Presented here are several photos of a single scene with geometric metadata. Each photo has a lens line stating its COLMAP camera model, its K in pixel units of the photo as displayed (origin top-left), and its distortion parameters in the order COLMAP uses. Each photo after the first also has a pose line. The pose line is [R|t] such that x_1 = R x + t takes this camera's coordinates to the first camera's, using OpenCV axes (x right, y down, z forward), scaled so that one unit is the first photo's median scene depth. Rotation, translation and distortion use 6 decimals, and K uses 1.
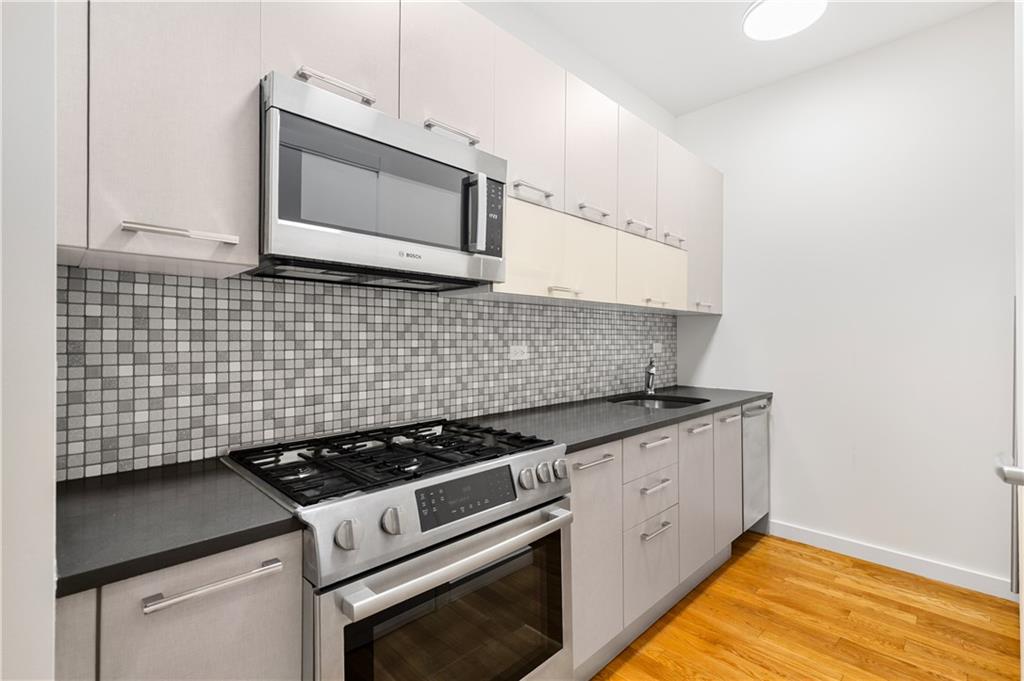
lens RADIAL K [[465.6, 0, 511.2], [0, 465.6, 333.7], [0, 0, 1]] dist [-0.001271, 0.000130]
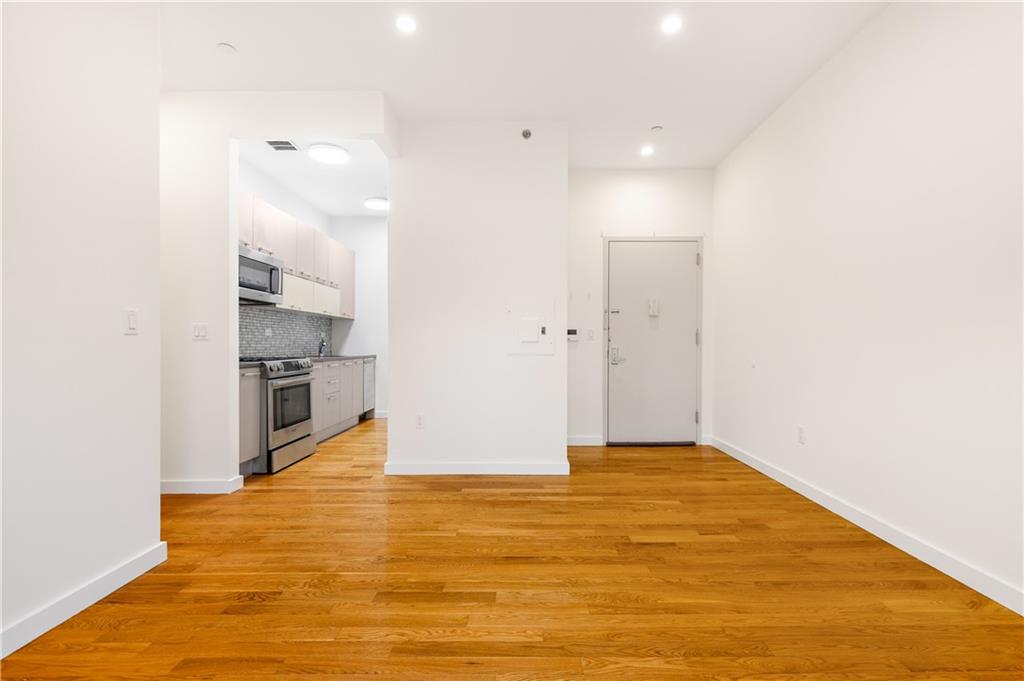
lens RADIAL K [[468.4, 0, 526.6], [0, 468.4, 346.2], [0, 0, 1]] dist [0.008937, -0.000345]
pose [[0.701286, -0.003657, 0.712871, -0.841154], [-0.005981, 0.999921, 0.011014, 0.086544], [-0.712855, -0.011987, 0.701209, -1.709123]]
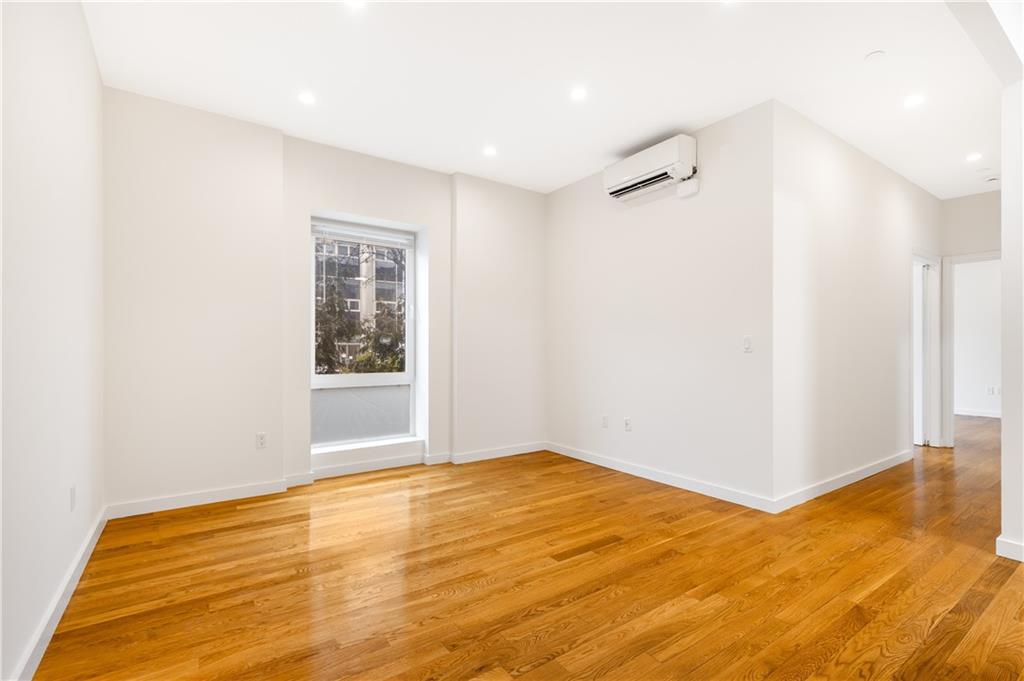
lens RADIAL K [[472.9, 0, 526.6], [0, 472.9, 347.5], [0, 0, 1]] dist [-0.001148, -0.000259]
pose [[-0.150669, -0.000784, -0.988584, 1.155993], [0.010906, 0.999938, -0.002455, 0.056738], [0.988524, -0.011151, -0.150651, -0.820121]]
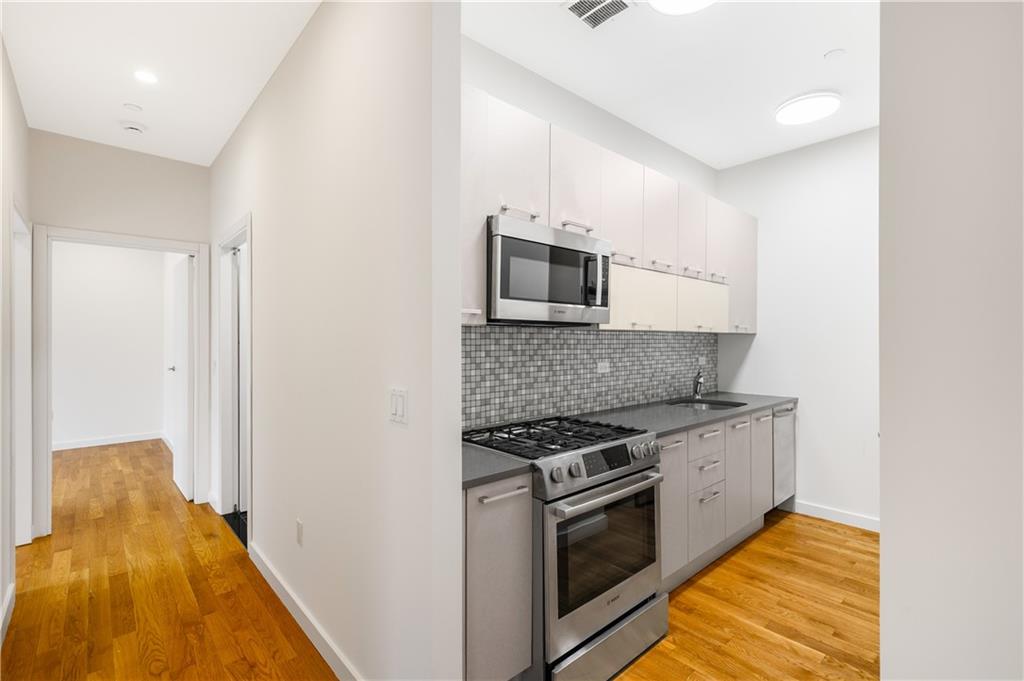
lens RADIAL K [[467.1, 0, 512.0], [0, 467.1, 340.5], [0, 0, 1]] dist [0.001316, -0.000365]
pose [[0.998883, -0.000074, -0.047256, -0.213678], [0.000585, 0.999942, 0.010796, -0.061147], [0.047253, -0.010812, 0.998824, -0.420338]]
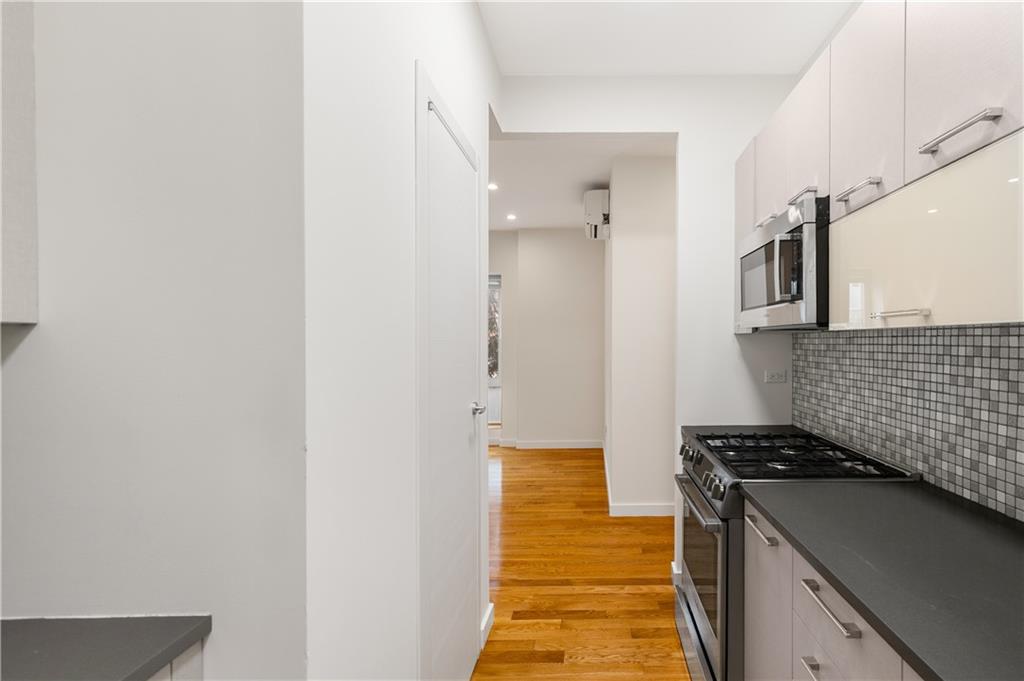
lens RADIAL K [[502.4, 0, 606.0], [0, 502.4, 351.2], [0, 0, 1]] dist [0.014128, -0.000103]
pose [[-0.686019, 0.015481, -0.727419, 0.881555], [0.009037, 0.999878, 0.012757, -0.056655], [0.727528, 0.002178, -0.686075, 1.198718]]
